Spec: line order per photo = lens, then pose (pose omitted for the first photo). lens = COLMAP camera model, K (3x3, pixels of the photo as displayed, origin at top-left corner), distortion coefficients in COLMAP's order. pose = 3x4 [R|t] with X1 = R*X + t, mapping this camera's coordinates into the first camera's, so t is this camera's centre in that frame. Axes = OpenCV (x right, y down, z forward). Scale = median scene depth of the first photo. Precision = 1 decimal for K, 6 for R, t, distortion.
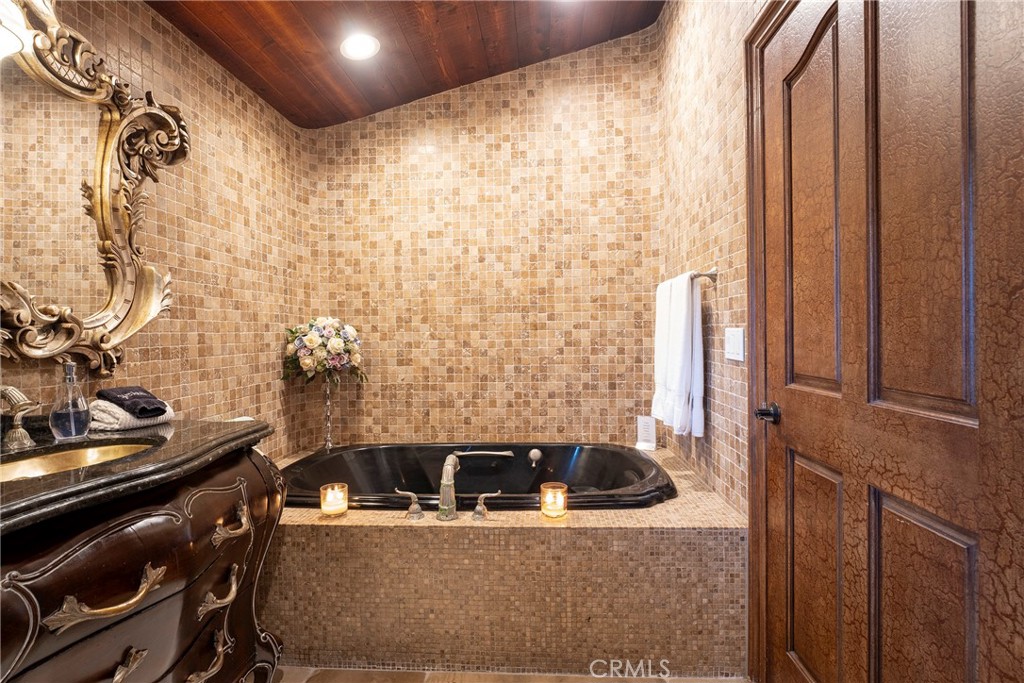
lens RADIAL K [[507.9, 0, 509.1], [0, 507.9, 338.8], [0, 0, 1]] dist [-0.004215, 0.000509]
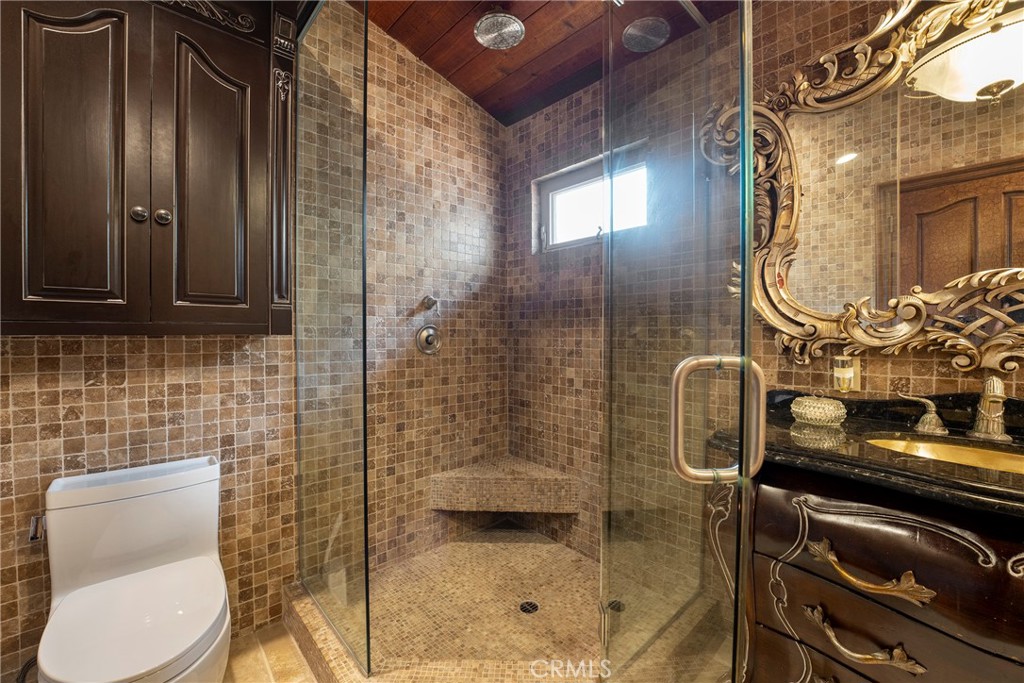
lens RADIAL K [[412.0, 0, 514.4], [0, 412.0, 340.8], [0, 0, 1]] dist [-0.021811, -0.000078]
pose [[-0.670932, 0.026510, -0.741045, 0.148341], [0.002307, 0.999431, 0.033664, -0.005995], [0.741515, 0.020877, -0.670611, 0.436409]]
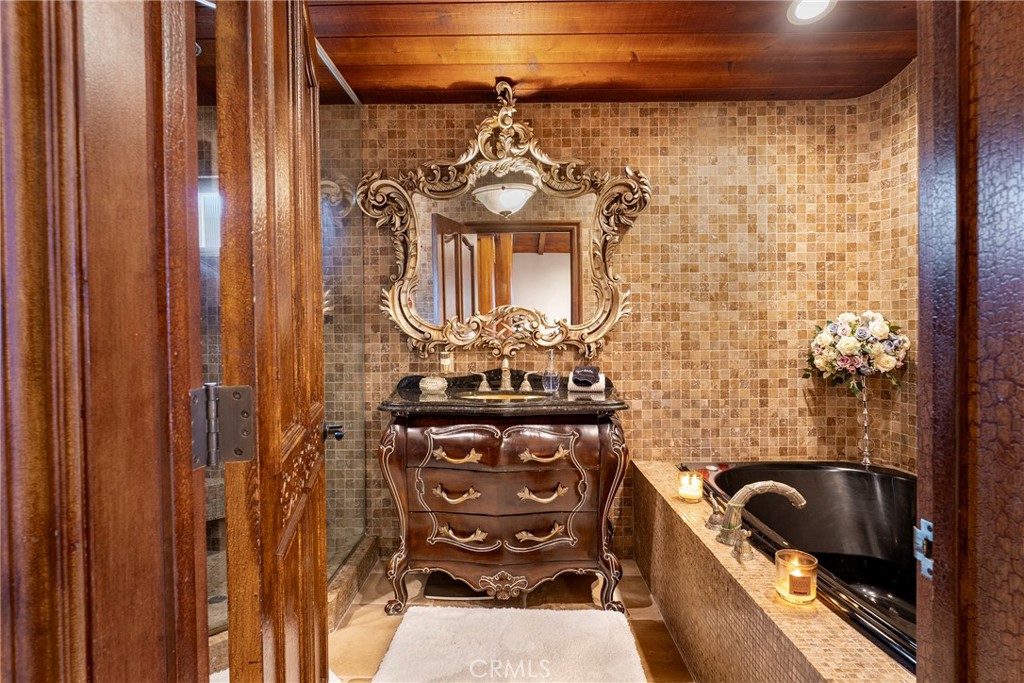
lens RADIAL K [[519.5, 0, 512.3], [0, 519.5, 340.0], [0, 0, 1]] dist [-0.005223, 0.000641]
pose [[0.076004, 0.028603, -0.996697, 0.635256], [-0.001201, 0.999590, 0.028595, -0.025860], [0.997107, -0.000976, 0.076007, 0.461017]]
